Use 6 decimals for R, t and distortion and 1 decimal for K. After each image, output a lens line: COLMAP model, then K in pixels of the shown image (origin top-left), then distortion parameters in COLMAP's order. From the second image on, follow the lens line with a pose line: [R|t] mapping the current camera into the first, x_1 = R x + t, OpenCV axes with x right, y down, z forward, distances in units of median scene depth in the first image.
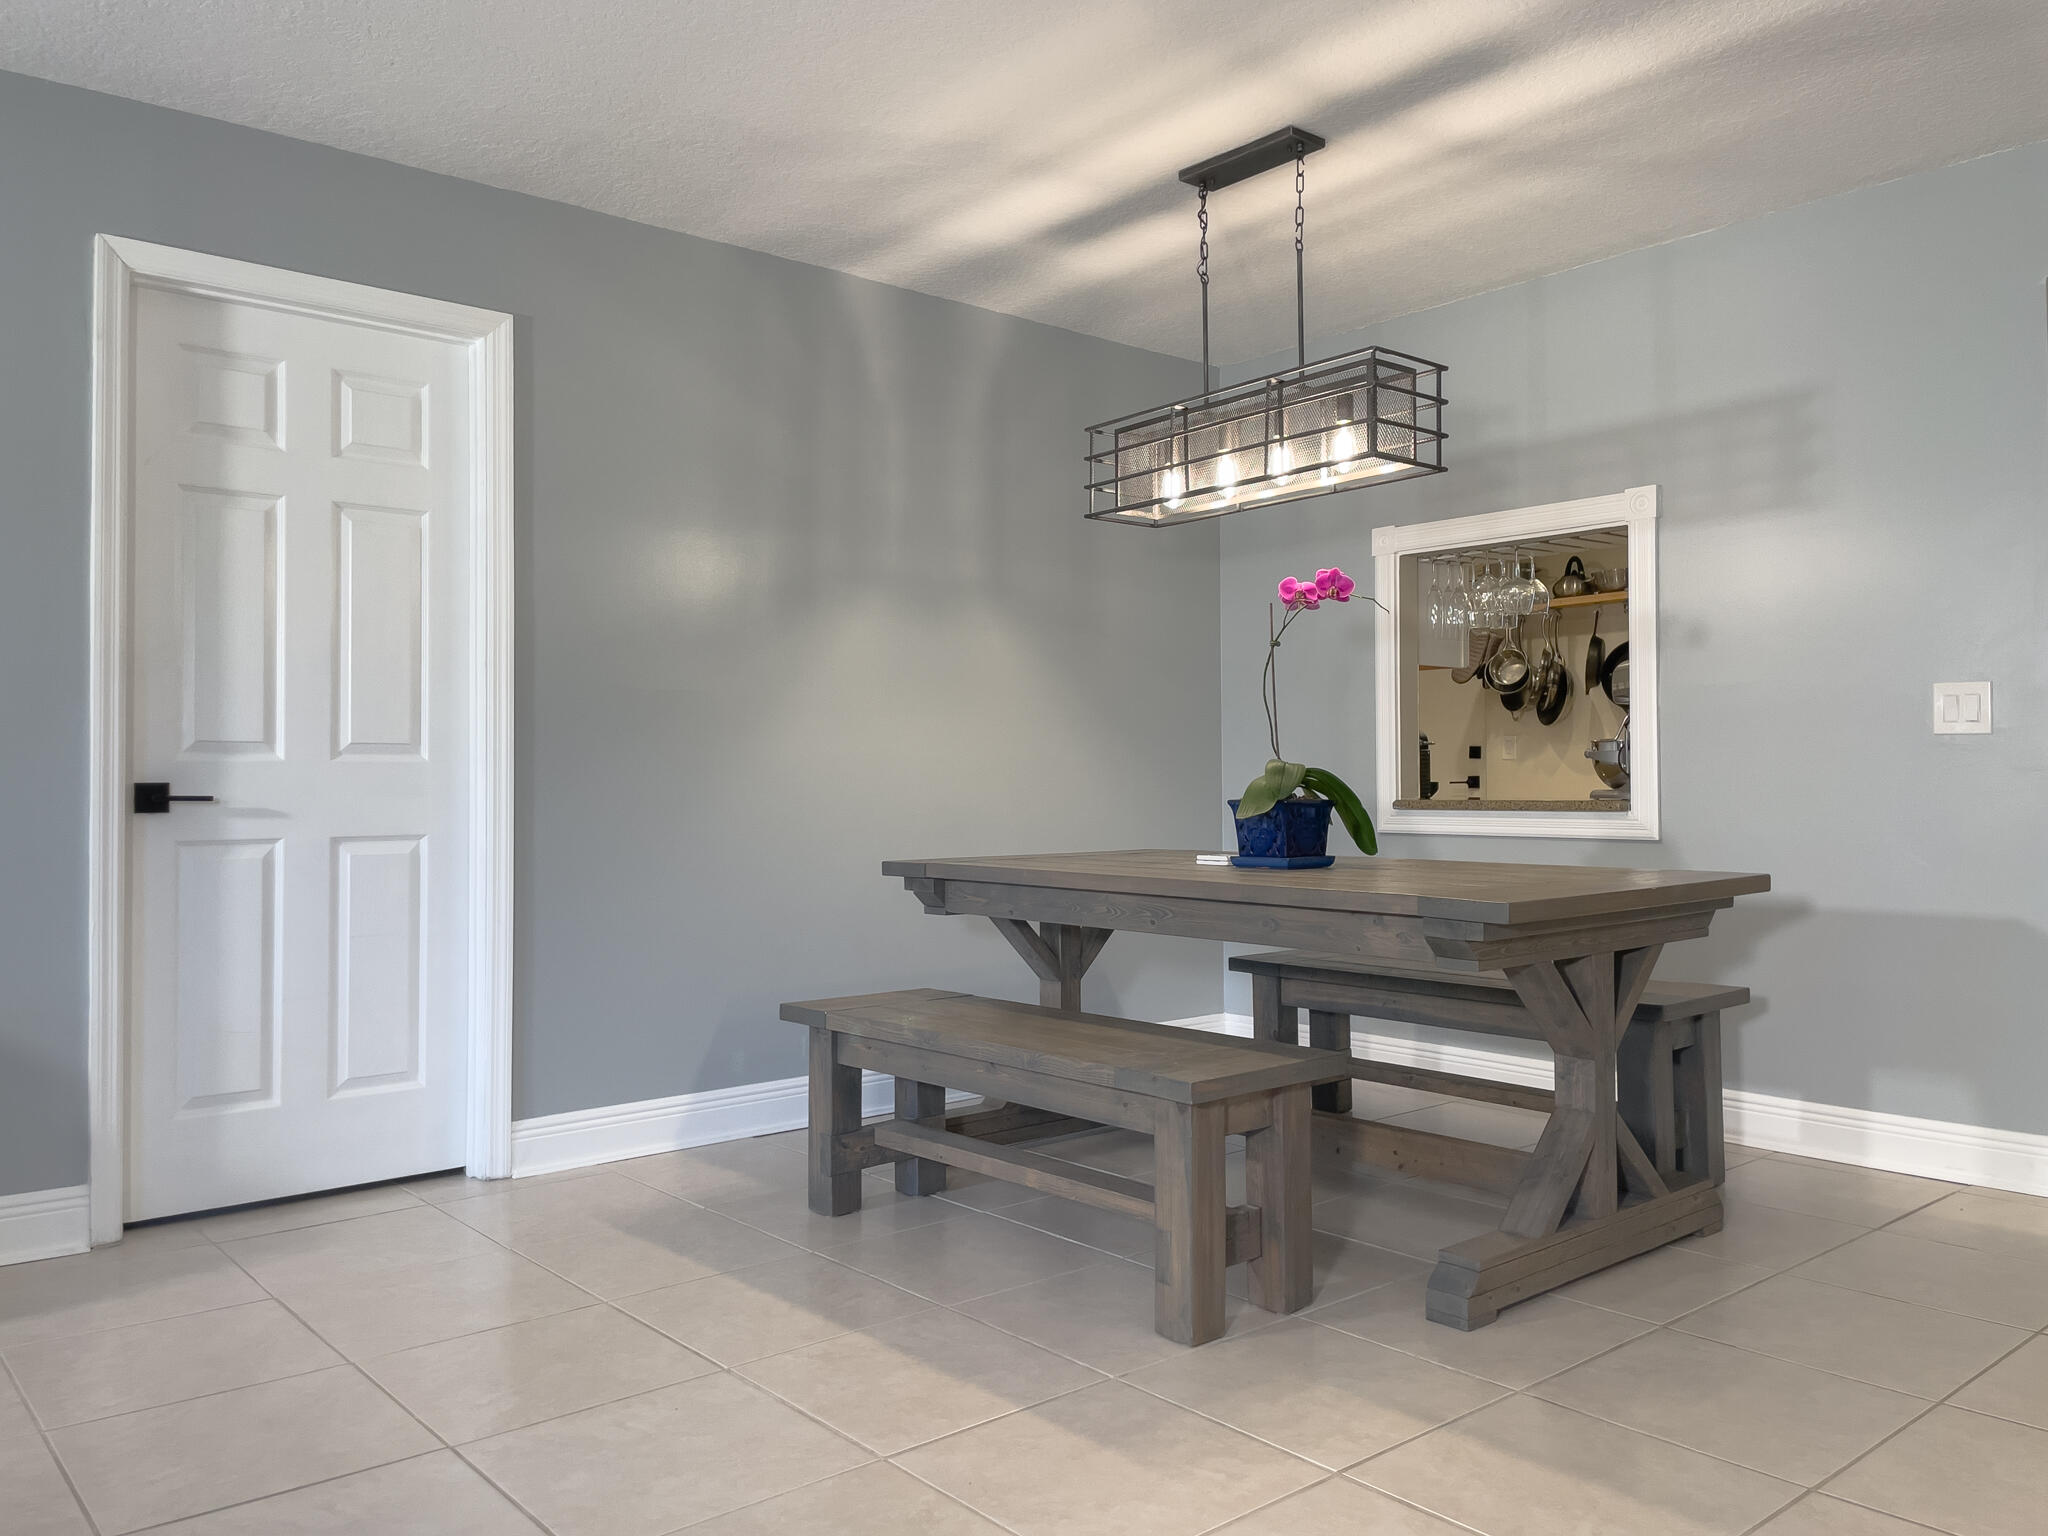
lens RADIAL K [[1576.9, 0, 1024.0], [0, 1576.9, 768.0], [0, 0, 1]] dist [0.008731, 0.000900]
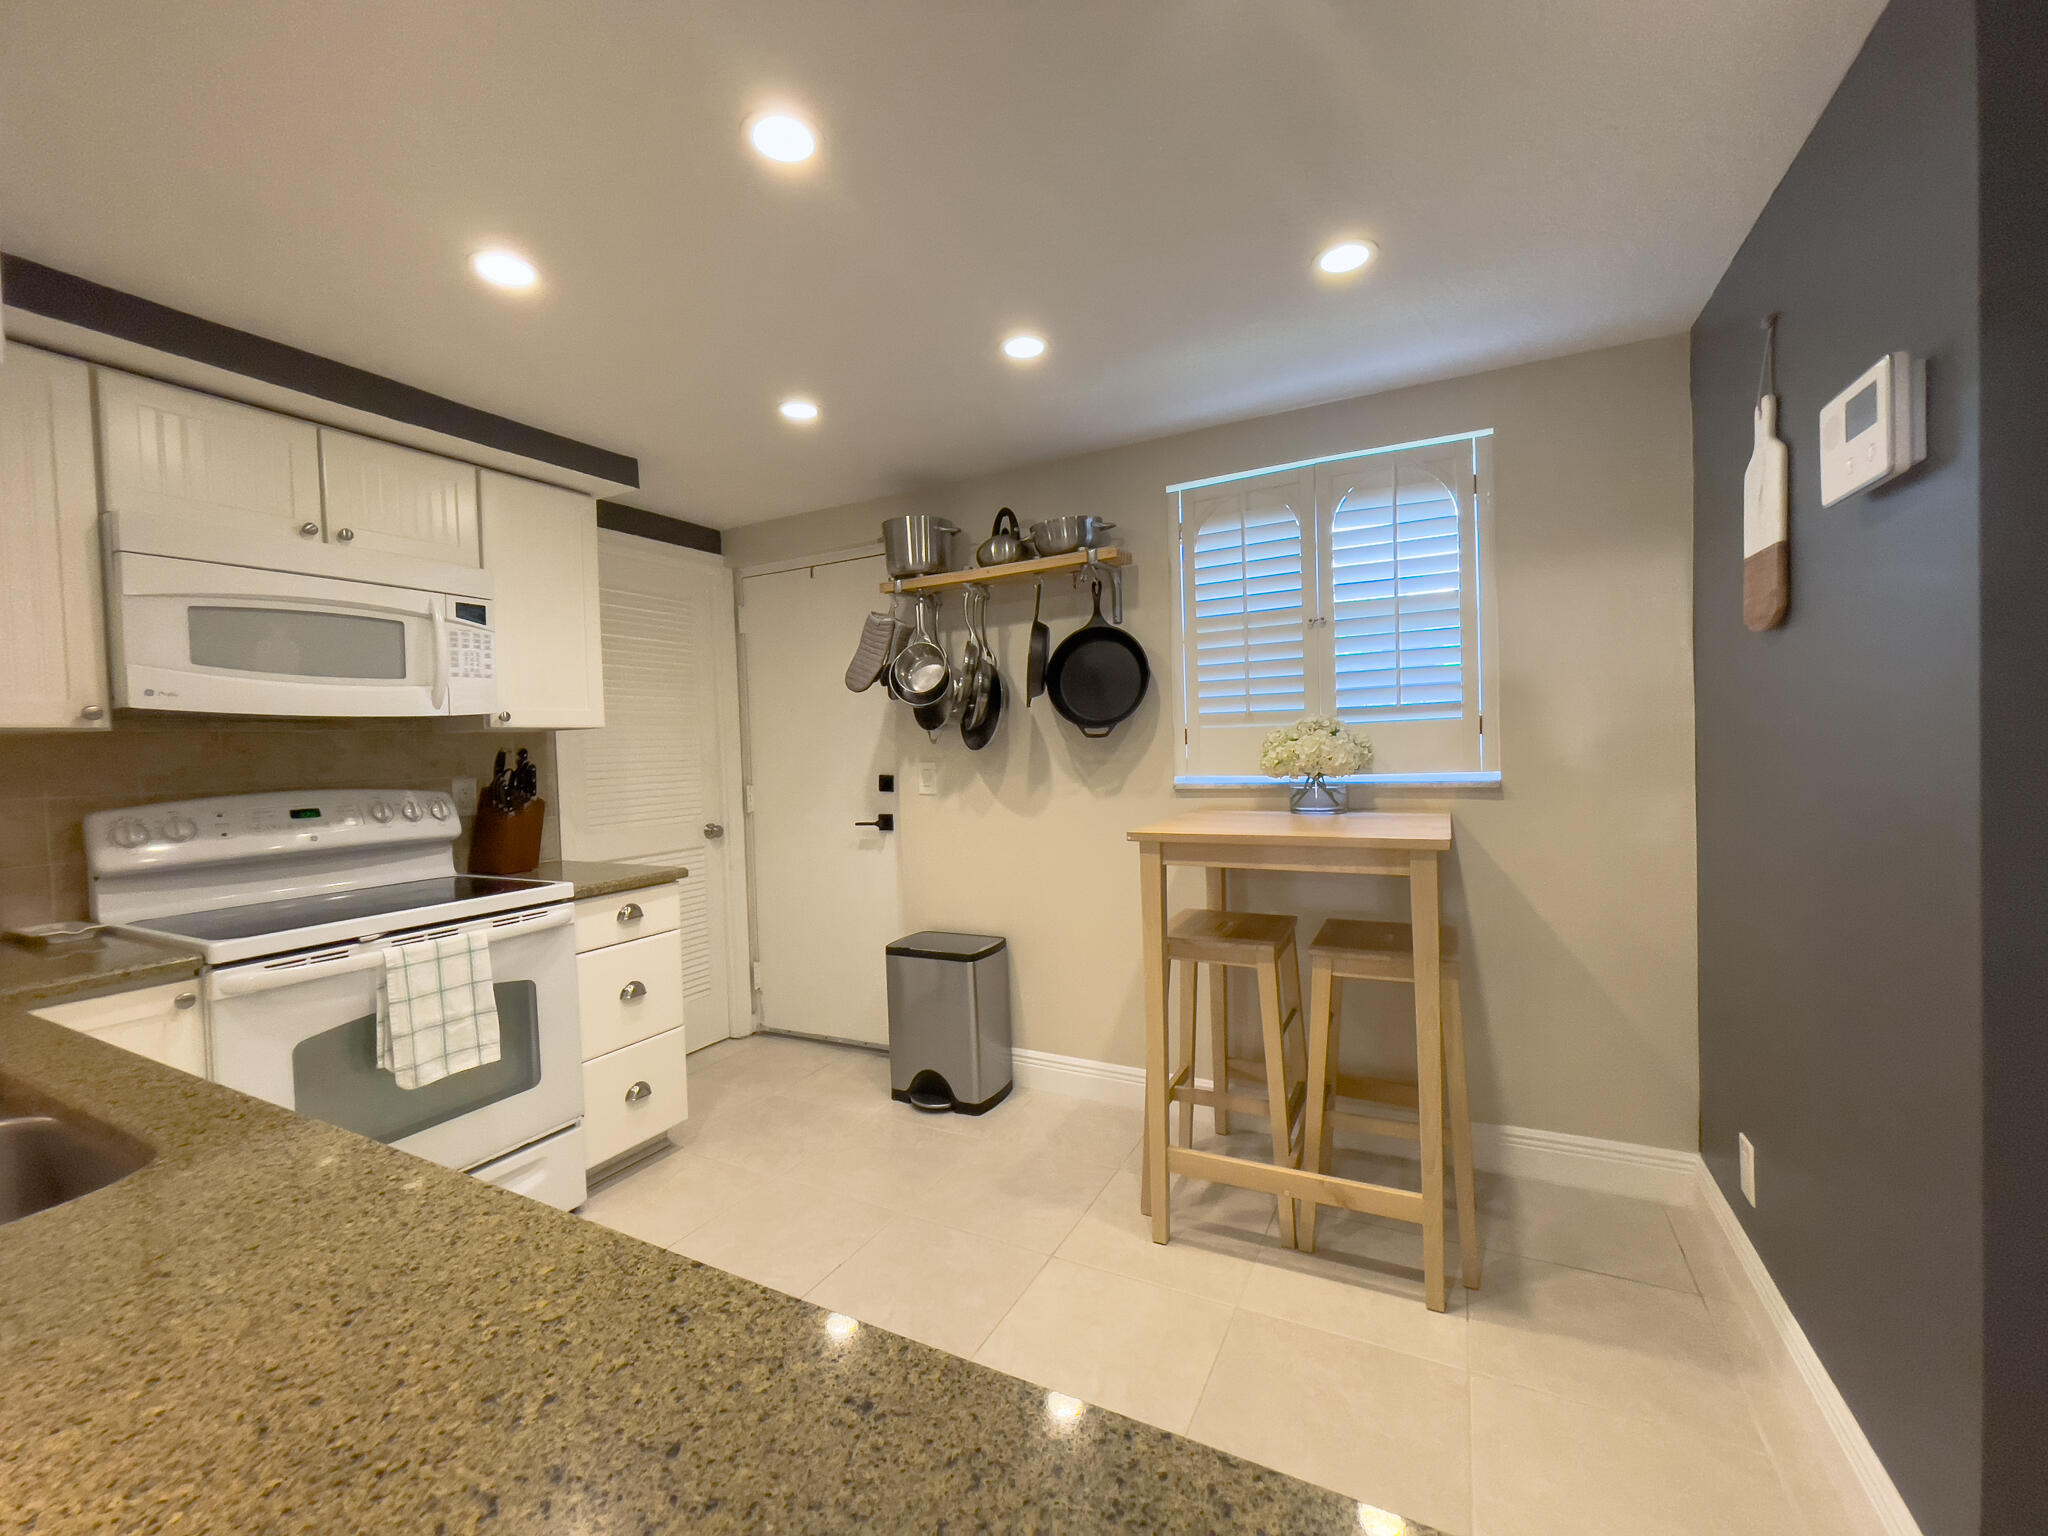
lens RADIAL K [[832.9, 0, 1024.0], [0, 832.9, 768.0], [0, 0, 1]] dist [-0.002024, -0.000433]
pose [[0.930685, -0.040750, 0.363545, 0.213124], [0.029104, 0.998874, 0.037455, -0.032060], [-0.364662, -0.024278, 0.930823, 0.636810]]
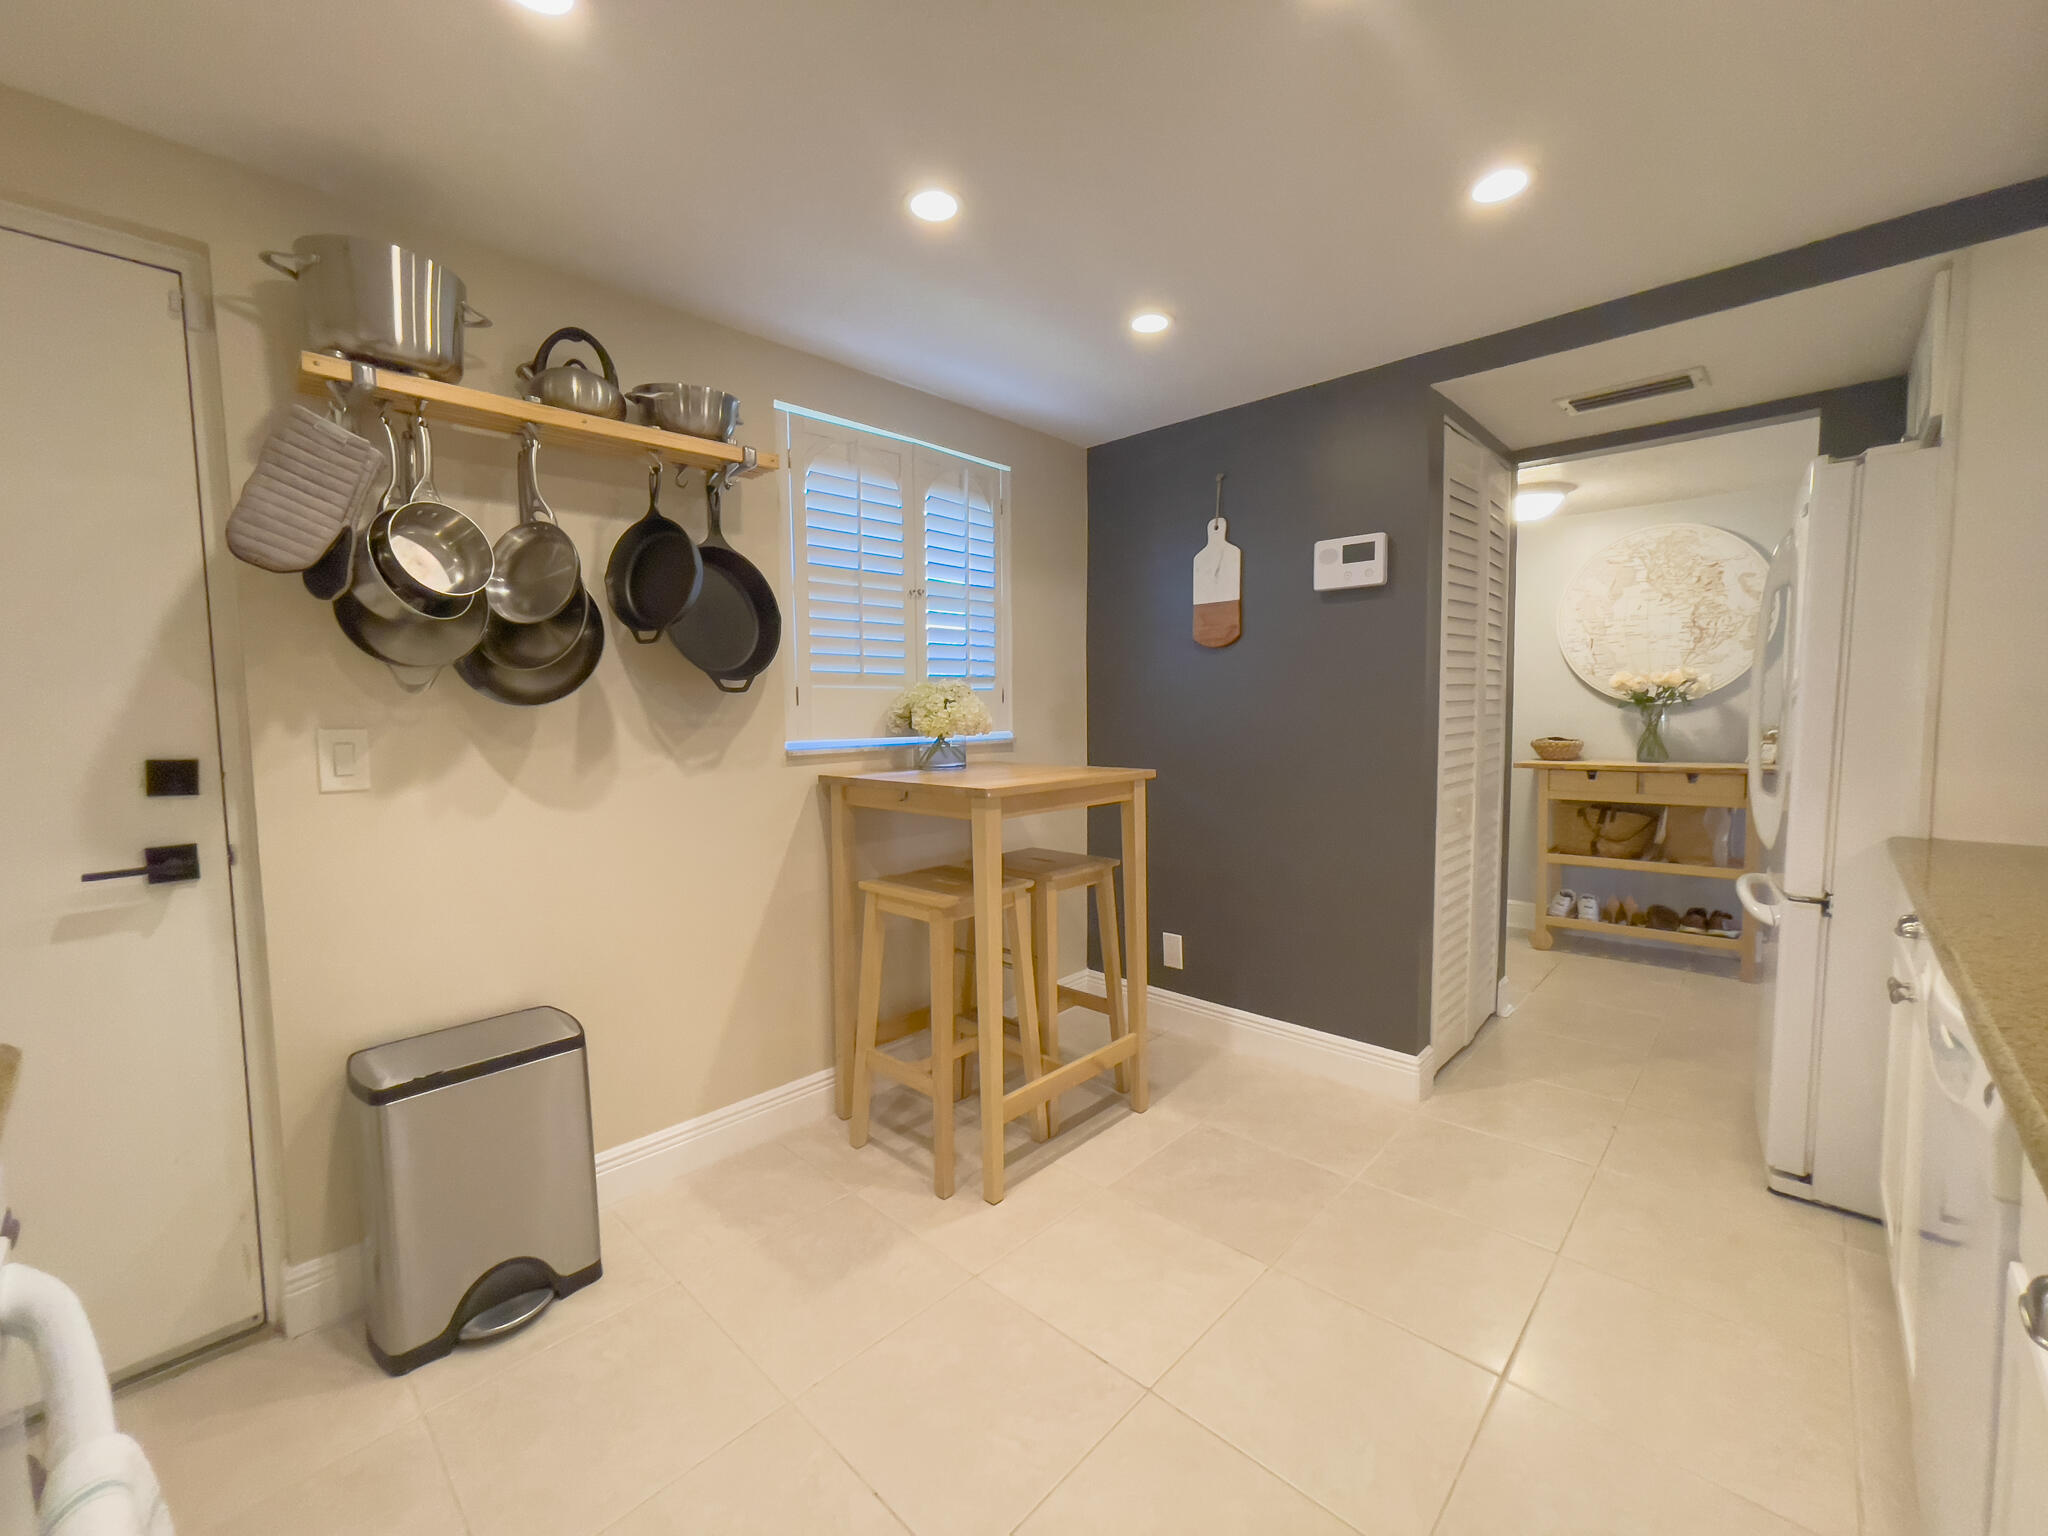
lens RADIAL K [[832.9, 0, 1024.0], [0, 832.9, 768.0], [0, 0, 1]] dist [-0.002024, -0.000433]
pose [[-0.101997, -0.067586, 0.992486, 0.092913], [0.006745, 0.997619, 0.068629, -0.024380], [-0.994762, 0.013695, -0.101299, 0.879628]]
